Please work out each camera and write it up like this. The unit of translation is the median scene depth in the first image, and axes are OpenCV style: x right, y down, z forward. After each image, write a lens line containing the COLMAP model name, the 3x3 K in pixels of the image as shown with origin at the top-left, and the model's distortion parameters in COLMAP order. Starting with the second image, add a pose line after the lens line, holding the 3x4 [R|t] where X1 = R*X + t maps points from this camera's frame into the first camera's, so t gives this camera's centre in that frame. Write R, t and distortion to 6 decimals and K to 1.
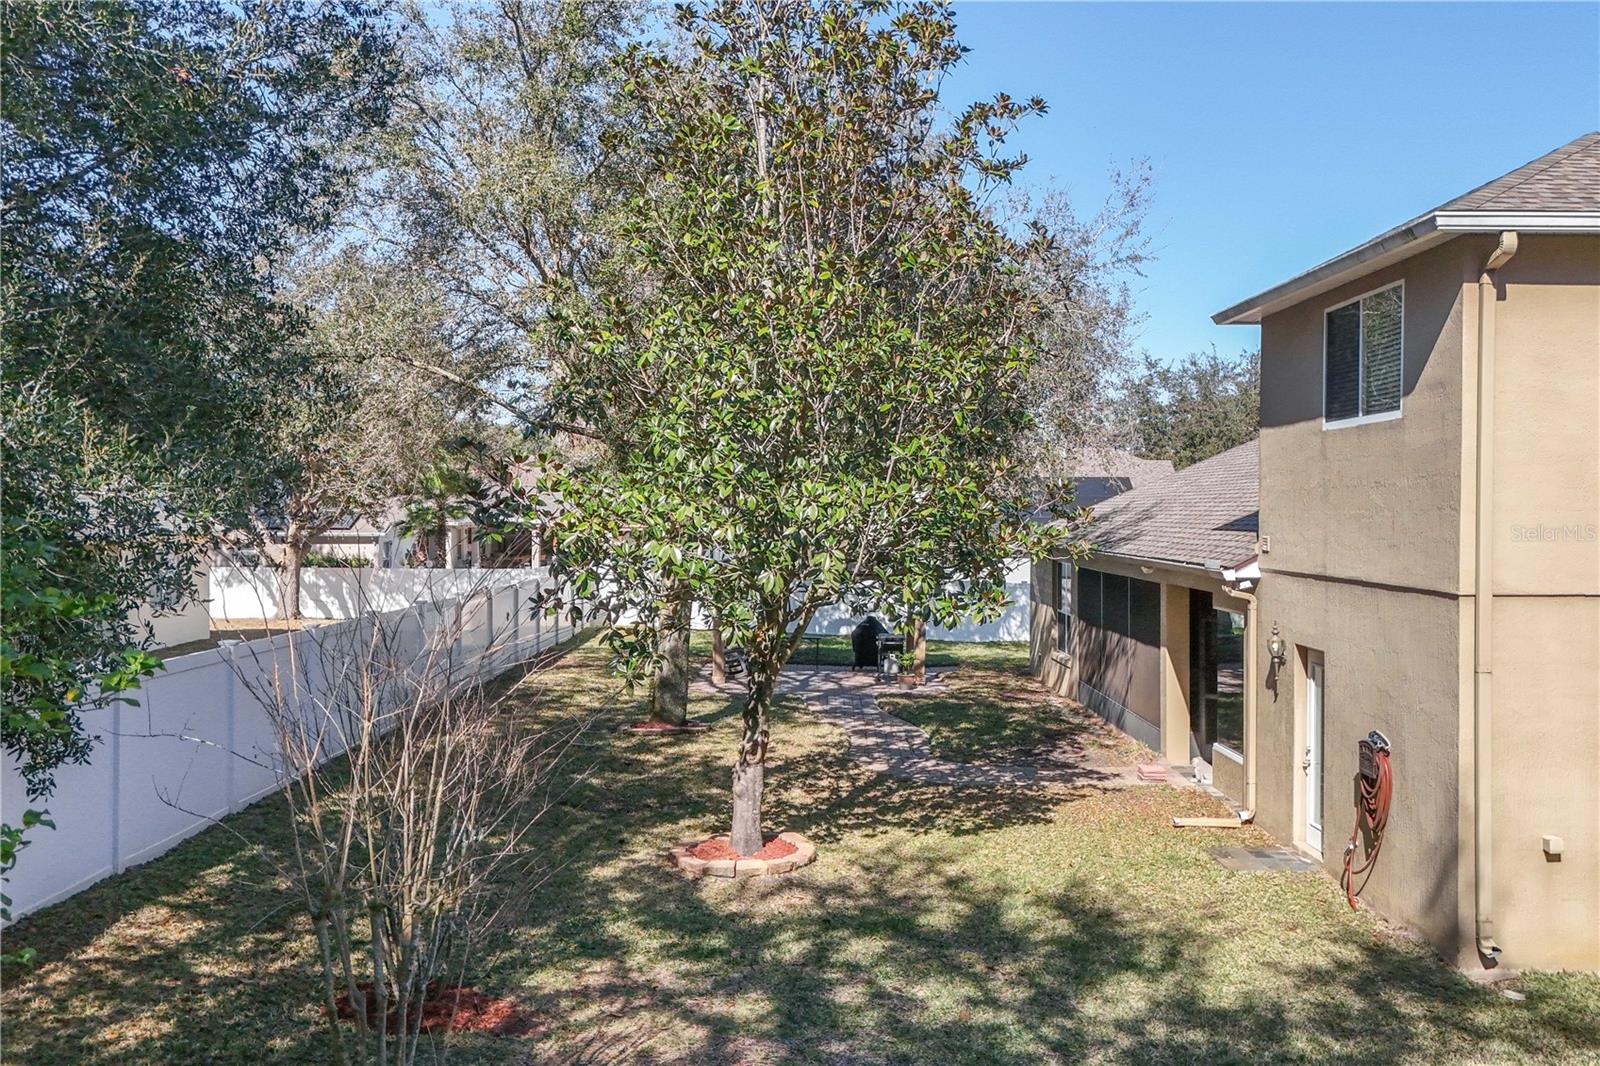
lens RADIAL K [[1377.9, 0, 800.3], [0, 1377.9, 532.0], [0, 0, 1]] dist [0.067991, -0.043583]
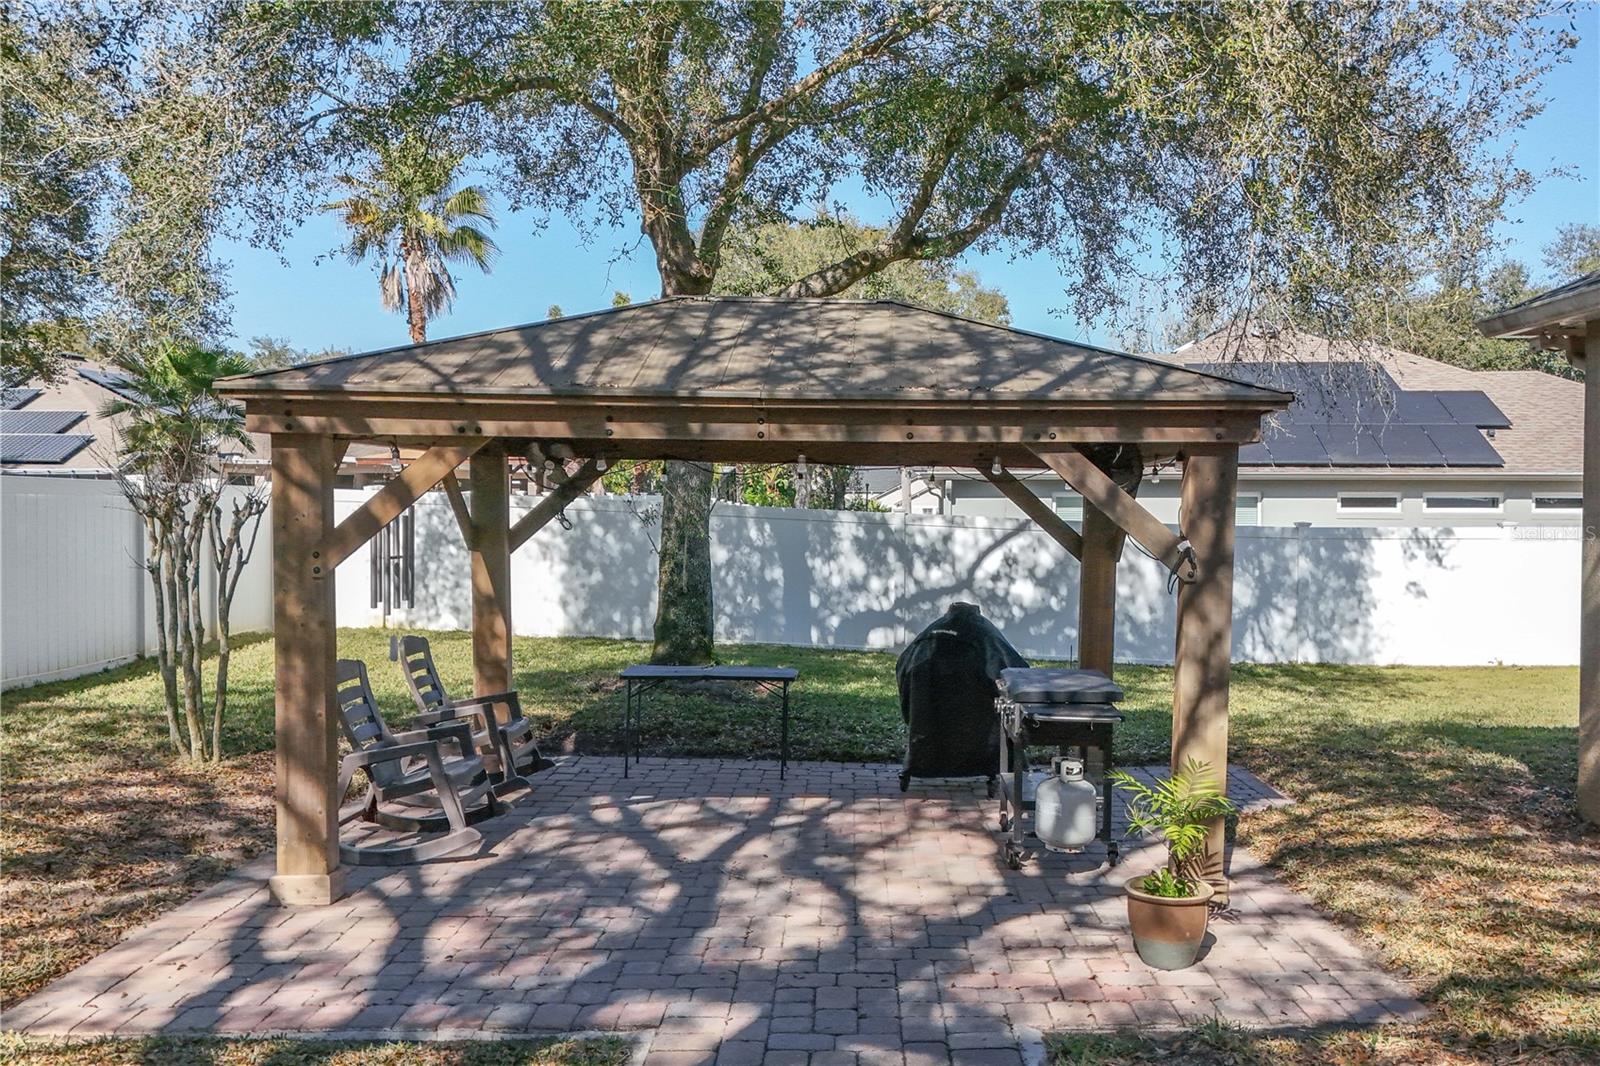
lens RADIAL K [[1377.9, 0, 800.5], [0, 1377.9, 532.6], [0, 0, 1]] dist [0.067991, -0.043583]
pose [[0.999612, -0.001182, -0.027838, 0.019690], [0.001399, 0.999969, 0.007789, 0.035568], [0.027828, -0.007825, 0.999582, 0.576294]]
